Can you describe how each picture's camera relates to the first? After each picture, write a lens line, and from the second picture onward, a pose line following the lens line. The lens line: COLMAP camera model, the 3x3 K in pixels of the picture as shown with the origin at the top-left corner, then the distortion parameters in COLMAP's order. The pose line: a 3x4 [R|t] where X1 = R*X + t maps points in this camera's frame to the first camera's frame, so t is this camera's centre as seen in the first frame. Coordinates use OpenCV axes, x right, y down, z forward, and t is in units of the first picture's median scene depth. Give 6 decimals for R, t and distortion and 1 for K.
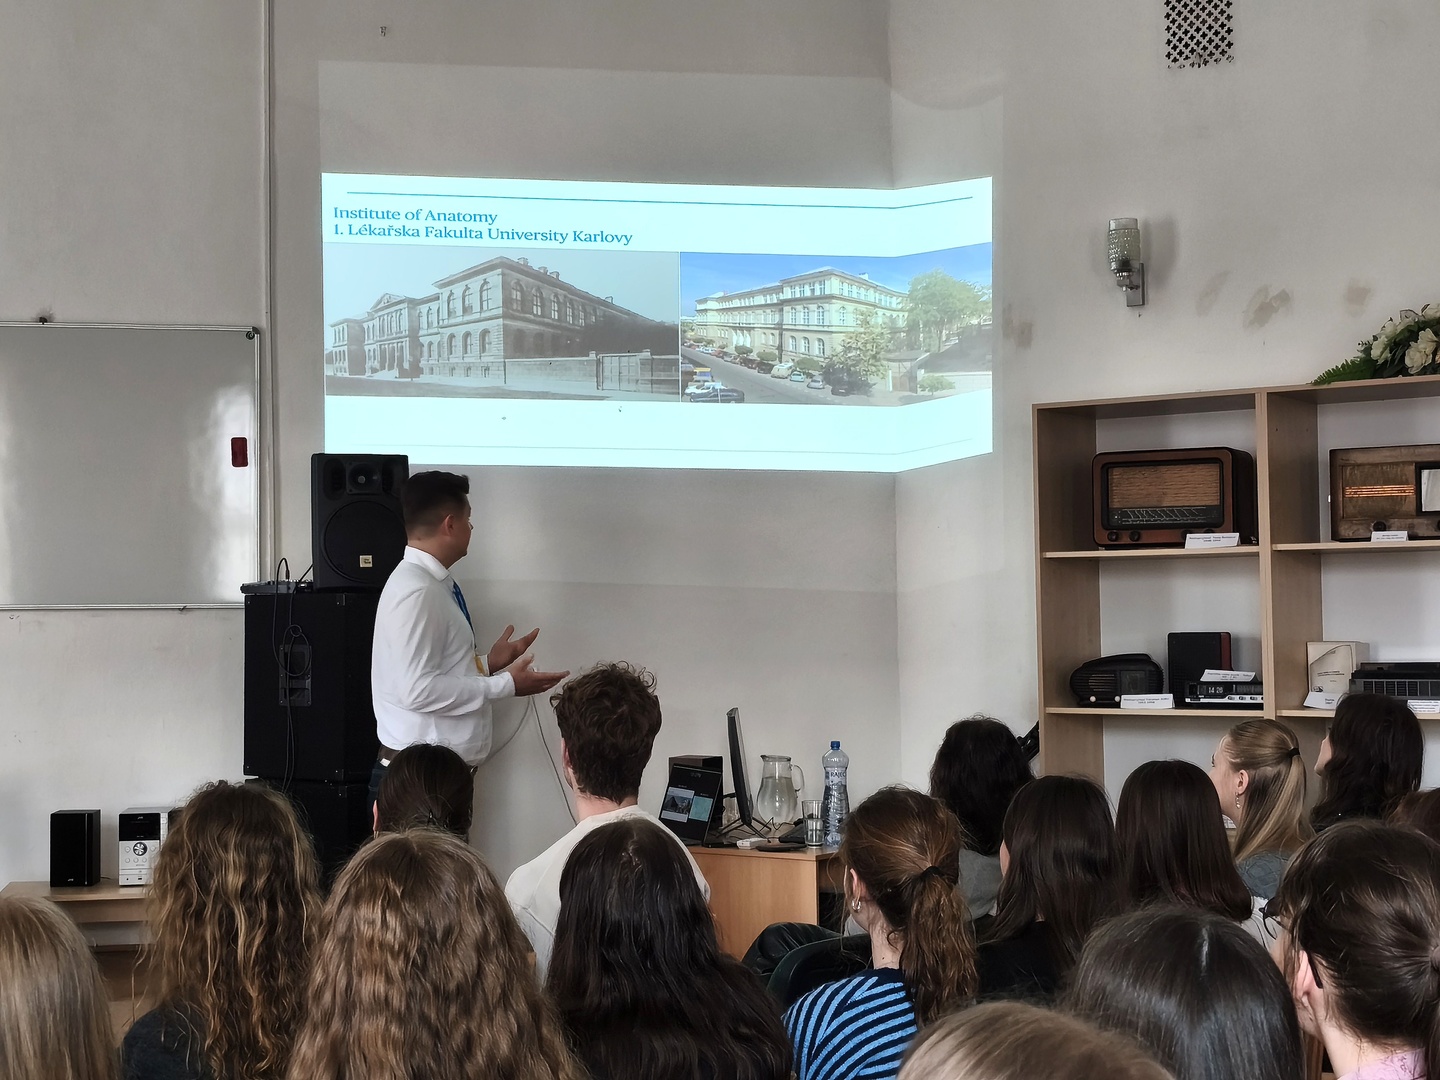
lens RADIAL K [[2123.0, 0, 720.0], [0, 2123.0, 540.0], [0, 0, 1]] dist [0.195107, -1.101970]
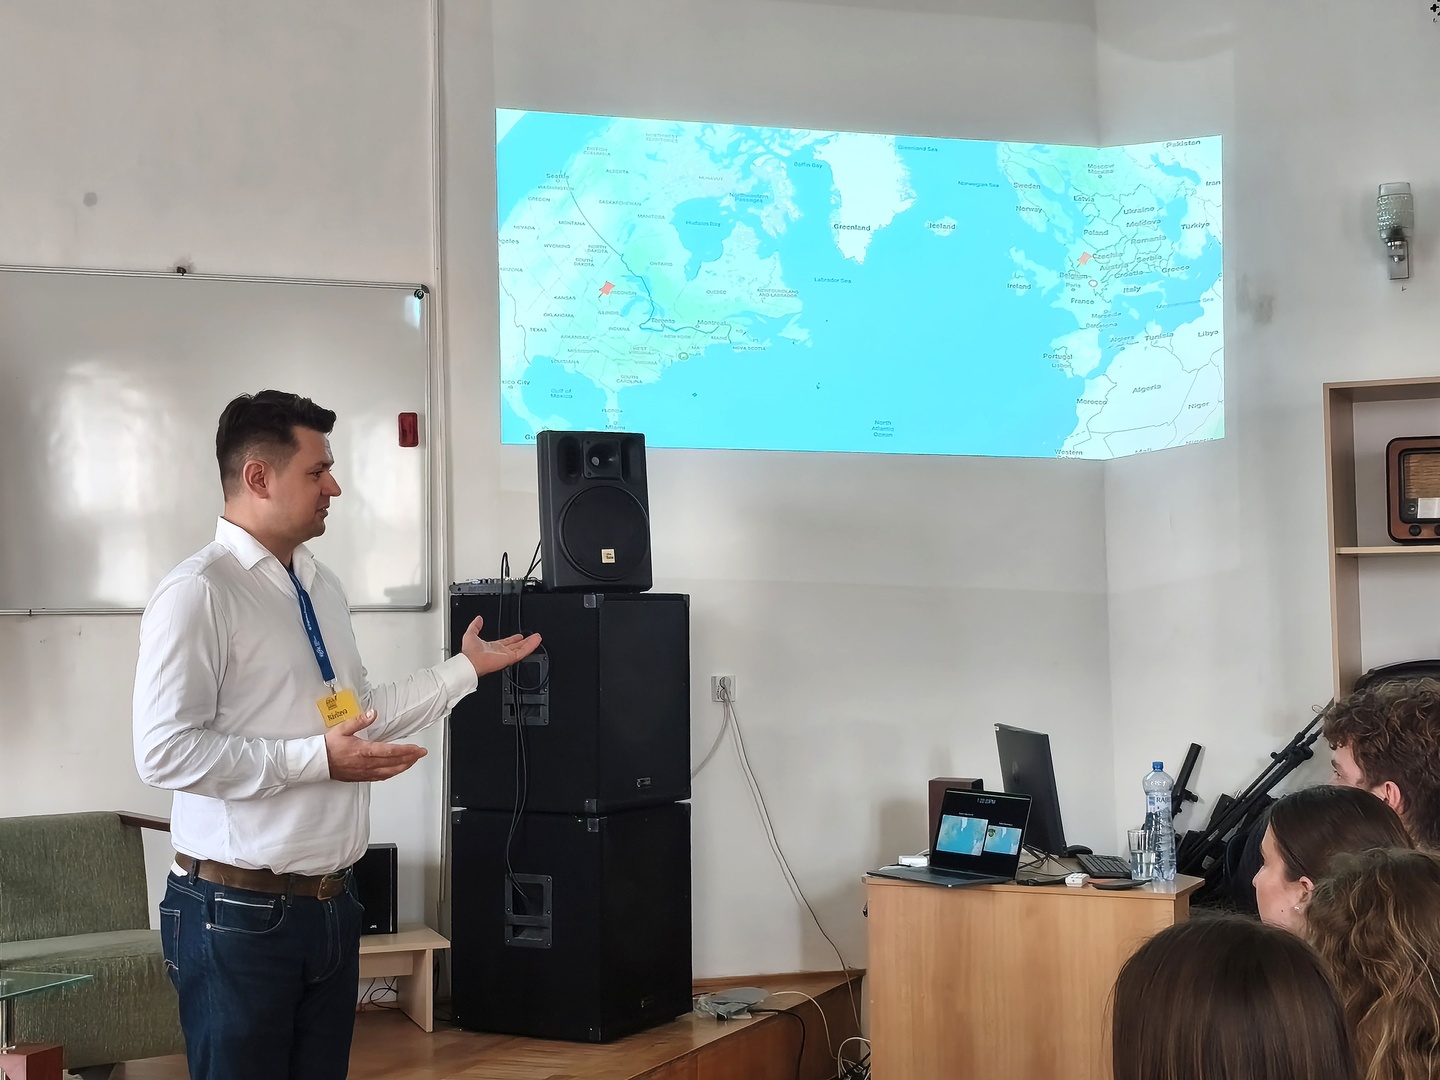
lens RADIAL K [[2123.0, 0, 720.0], [0, 2123.0, 540.0], [0, 0, 1]] dist [0.195107, -1.101970]
pose [[0.990156, 0.002358, 0.139947, -0.240262], [-0.002231, 0.999997, -0.001062, 0.004227], [-0.139949, 0.000739, 0.990158, 0.144824]]
